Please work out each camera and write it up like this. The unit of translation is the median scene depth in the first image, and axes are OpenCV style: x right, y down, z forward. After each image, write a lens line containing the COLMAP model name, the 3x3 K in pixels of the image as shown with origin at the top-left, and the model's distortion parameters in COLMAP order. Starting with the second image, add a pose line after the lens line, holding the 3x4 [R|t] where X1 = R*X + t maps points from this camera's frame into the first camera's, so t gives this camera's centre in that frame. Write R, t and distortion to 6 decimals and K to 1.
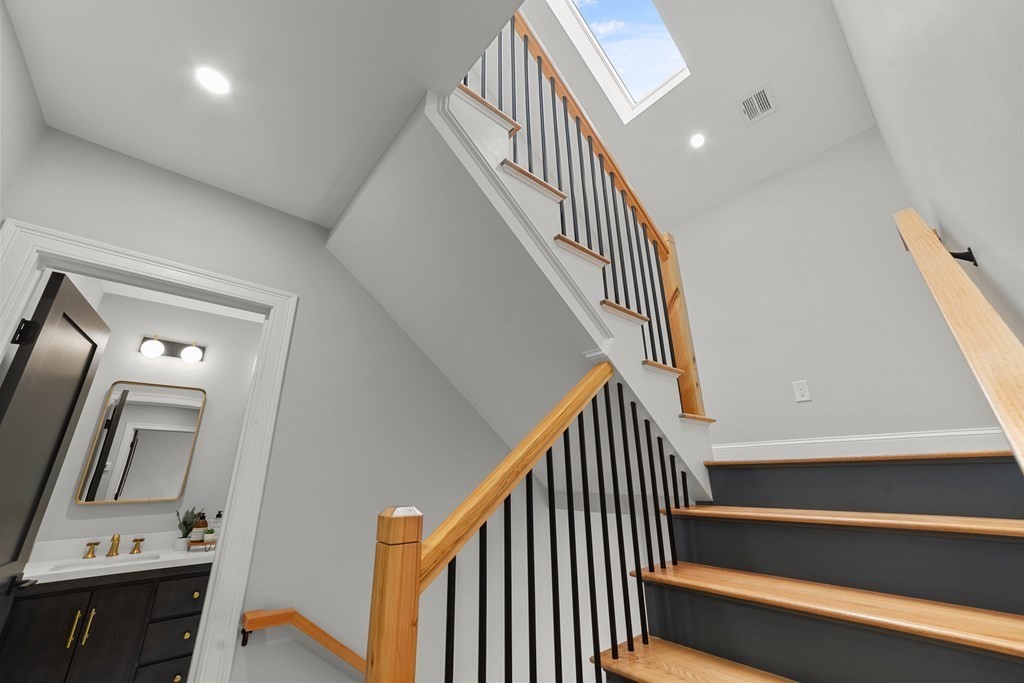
lens RADIAL K [[398.5, 0, 512.0], [0, 398.5, 341.5], [0, 0, 1]] dist [-0.023195, 0.010769]
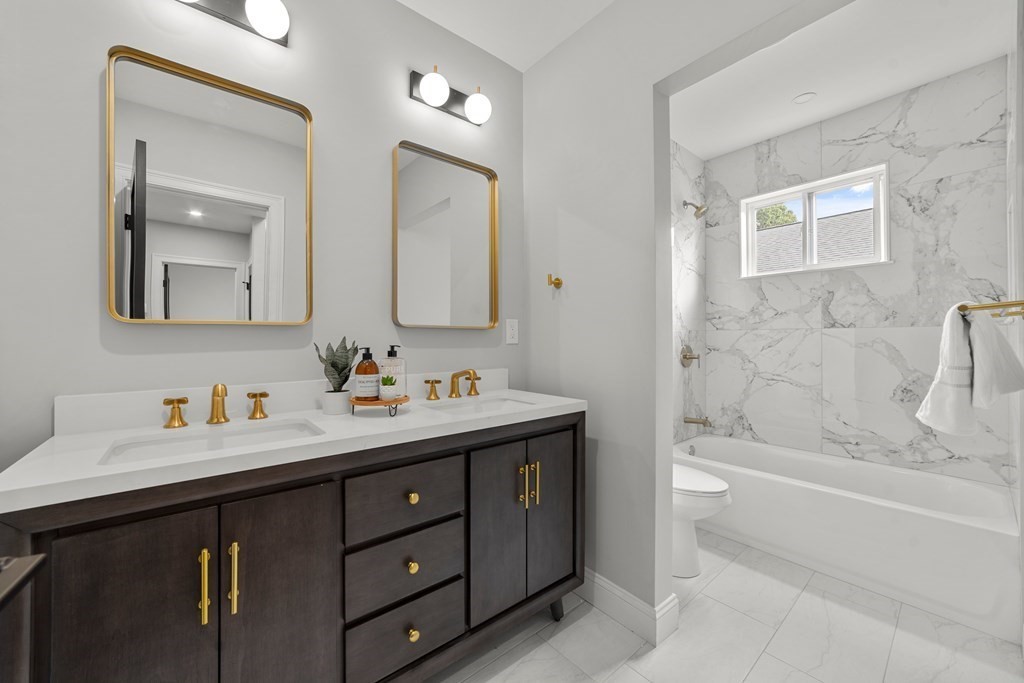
lens RADIAL K [[398.5, 0, 512.0], [0, 398.5, 341.5], [0, 0, 1]] dist [-0.023195, 0.010769]
pose [[0.999806, 0.008827, -0.017586, -0.601702], [-0.002640, 0.945836, 0.324634, 0.268936], [0.019498, -0.324525, 0.945676, 0.538647]]
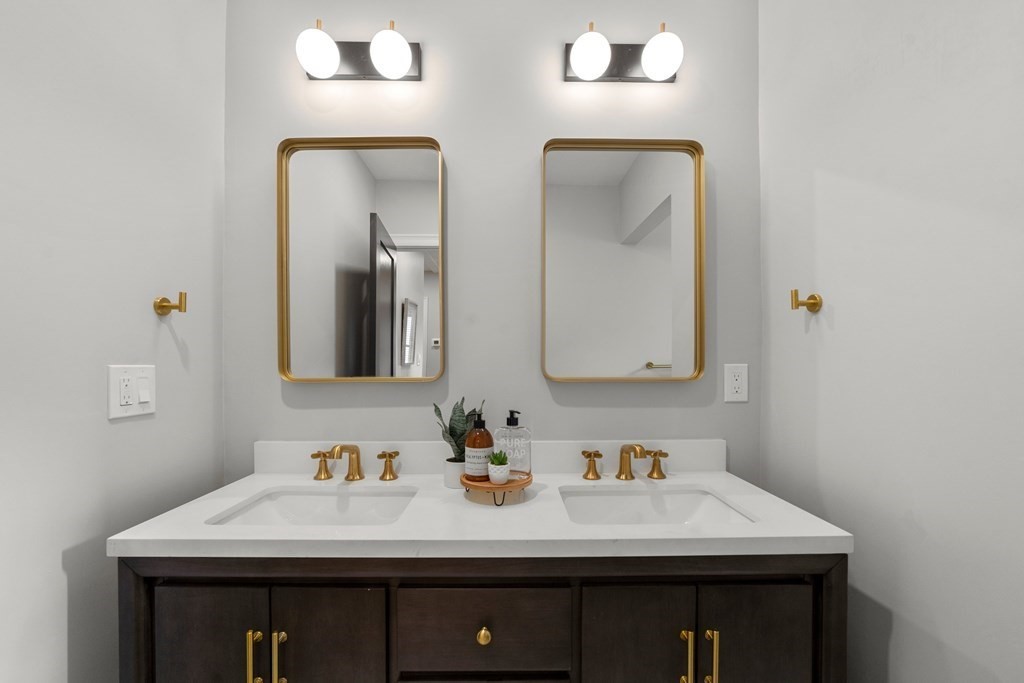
lens RADIAL K [[423.0, 0, 509.5], [0, 423.0, 367.4], [0, 0, 1]] dist [-0.032445, 0.013540]
pose [[0.757965, 0.020116, -0.651985, -0.486635], [0.202633, 0.942812, 0.264661, 0.287944], [0.620023, -0.332717, 0.710542, 0.741101]]
